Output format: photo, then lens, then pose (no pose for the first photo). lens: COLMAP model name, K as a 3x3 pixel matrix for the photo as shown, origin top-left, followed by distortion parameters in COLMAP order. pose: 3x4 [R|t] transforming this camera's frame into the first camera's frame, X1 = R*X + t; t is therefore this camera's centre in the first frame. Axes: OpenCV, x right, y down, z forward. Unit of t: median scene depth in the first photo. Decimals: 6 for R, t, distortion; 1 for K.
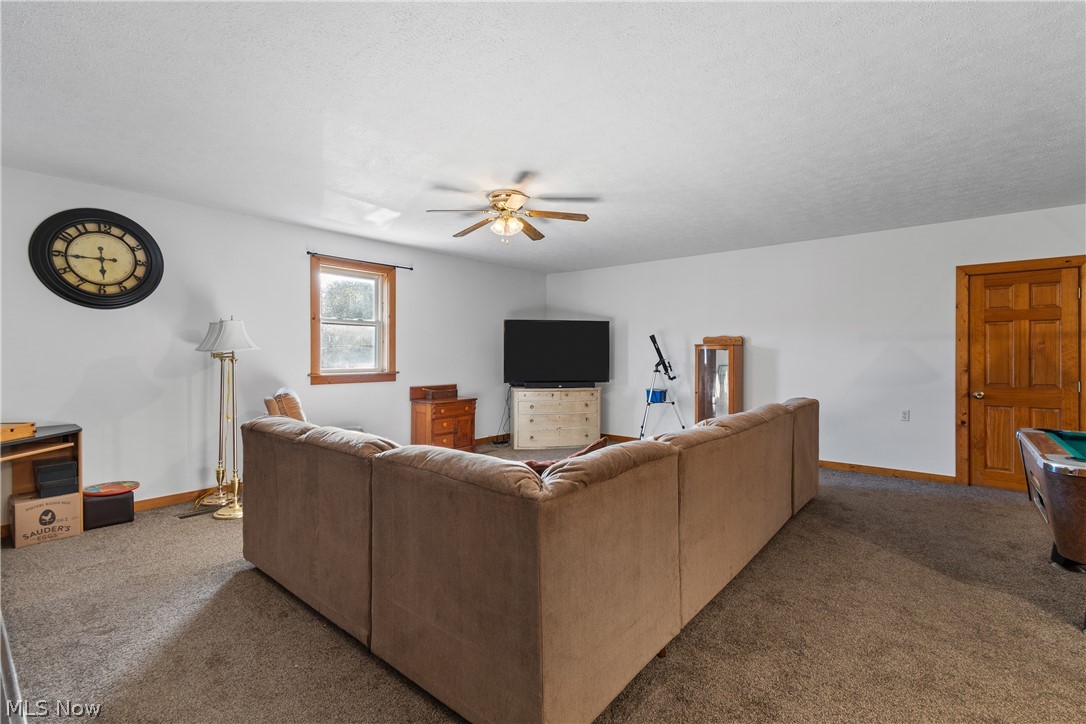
lens RADIAL K [[483.9, 0, 549.3], [0, 483.9, 360.2], [0, 0, 1]] dist [0.003789, -0.002336]
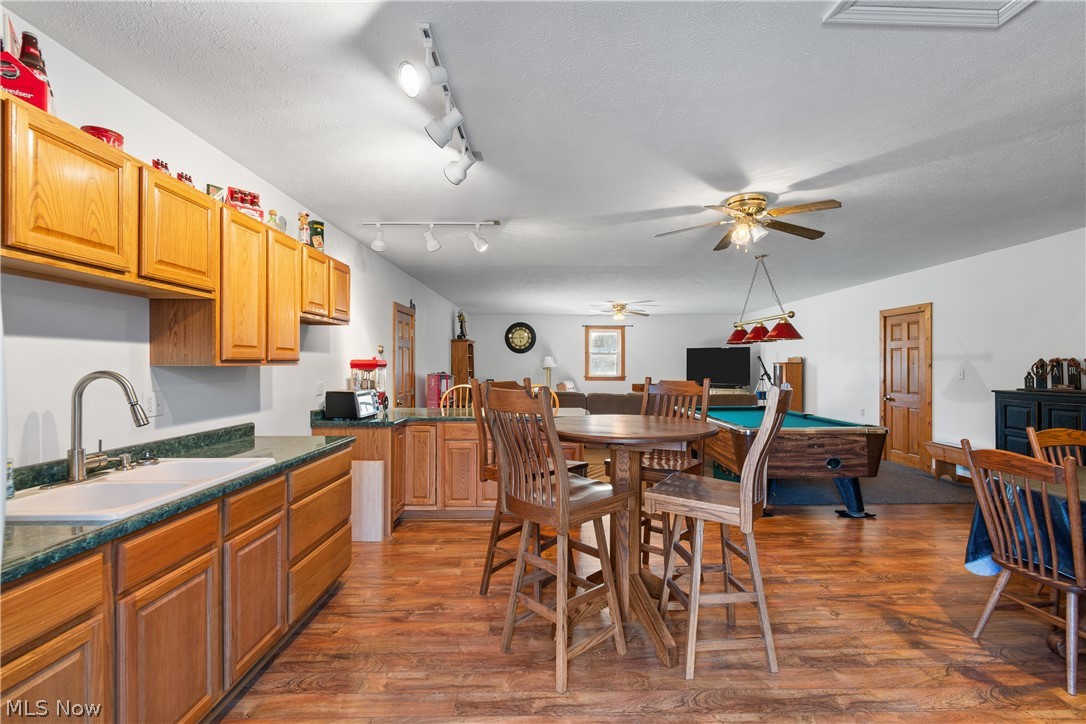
lens RADIAL K [[483.9, 0, 542.4], [0, 483.9, 363.7], [0, 0, 1]] dist [0.003789, -0.002336]
pose [[0.626268, -0.001960, -0.779606, 1.277950], [-0.002174, 0.999989, -0.004261, -0.023794], [0.779605, 0.004364, 0.626256, -0.674736]]
